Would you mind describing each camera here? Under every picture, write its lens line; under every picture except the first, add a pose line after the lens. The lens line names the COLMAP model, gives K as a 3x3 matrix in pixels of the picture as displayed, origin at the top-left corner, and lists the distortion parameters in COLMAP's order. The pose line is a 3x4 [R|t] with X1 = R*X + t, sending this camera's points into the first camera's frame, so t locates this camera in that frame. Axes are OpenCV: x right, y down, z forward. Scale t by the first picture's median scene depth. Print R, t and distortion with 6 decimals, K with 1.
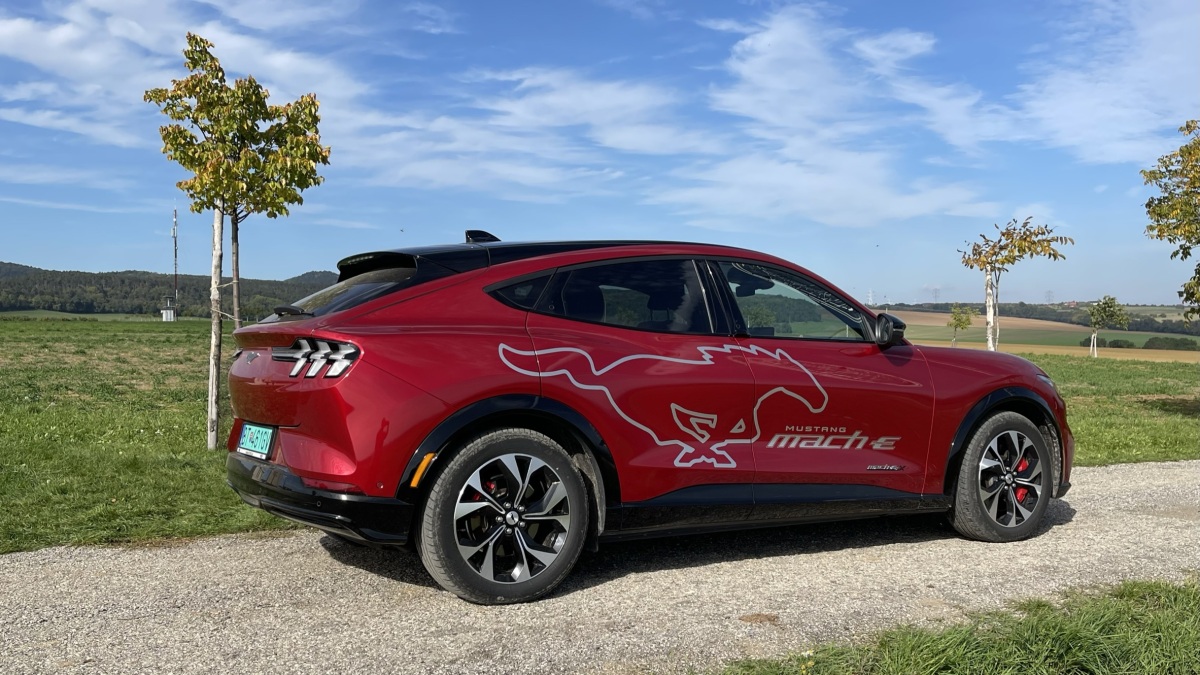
lens RADIAL K [[1133.6, 0, 616.8], [0, 1133.6, 340.9], [0, 0, 1]] dist [0.057860, -0.008066]
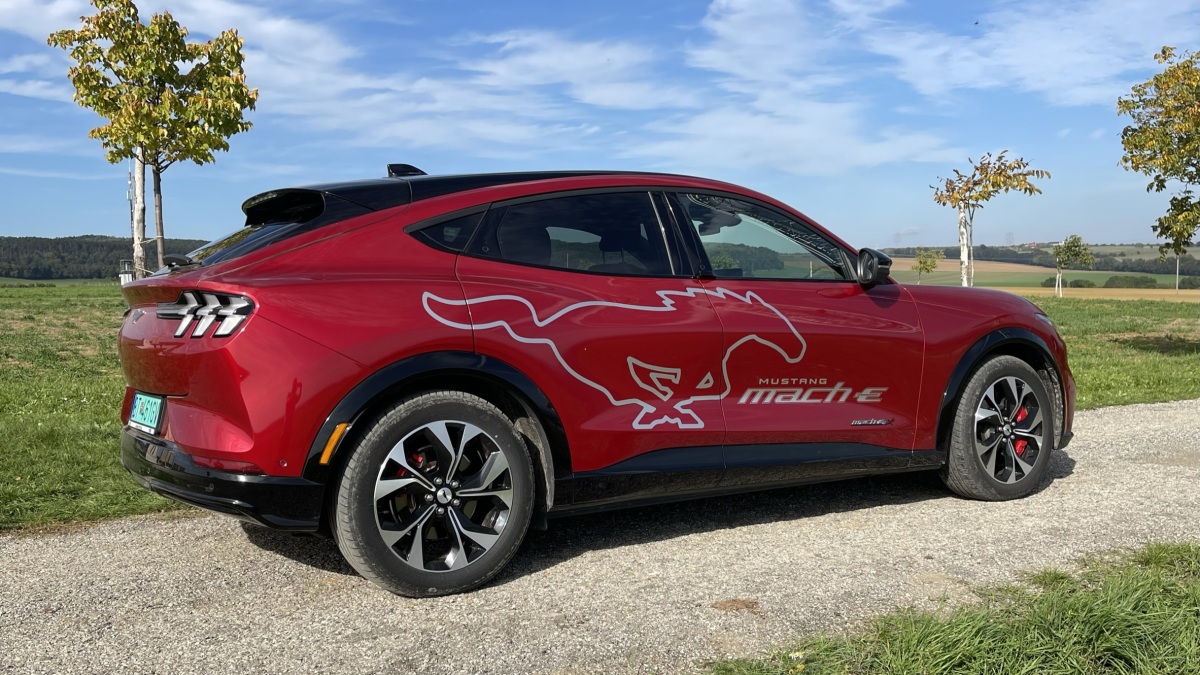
lens RADIAL K [[1119.5, 0, 595.5], [0, 1119.5, 332.5], [0, 0, 1]] dist [0.100434, -0.179858]
pose [[0.999594, -0.025858, 0.011970, 0.012820], [0.025435, 0.999091, 0.034212, 0.006253], [-0.012844, -0.033894, 0.999343, 0.135705]]
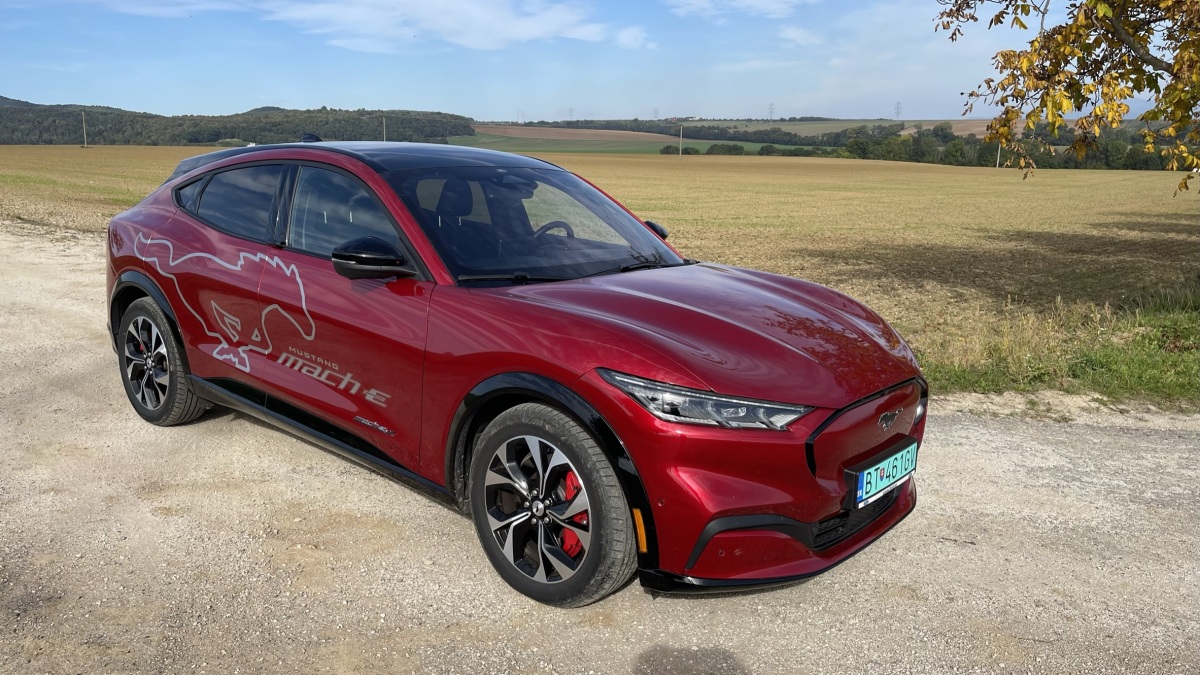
lens RADIAL K [[905.5, 0, 598.3], [0, 905.5, 334.5], [0, 0, 1]] dist [0.078338, -0.099774]
pose [[0.315724, 0.198724, -0.927808, 0.939806], [-0.024777, 0.979215, 0.201304, -0.094885], [0.948527, -0.040568, 0.314086, 1.010044]]
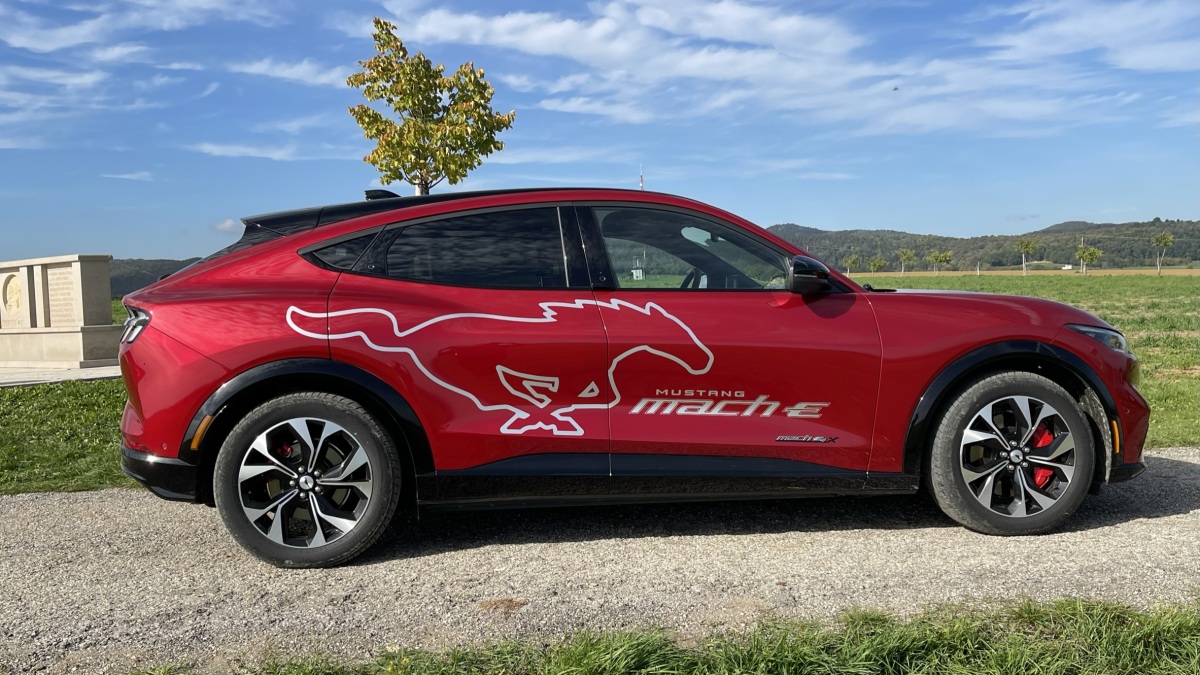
lens RADIAL K [[1119.5, 0, 595.5], [0, 1119.5, 332.5], [0, 0, 1]] dist [0.100434, -0.179858]
pose [[0.903761, -0.013858, -0.427813, 0.481419], [0.029680, 0.999099, 0.030335, 0.002901], [0.427007, -0.040113, 0.903358, 0.195830]]
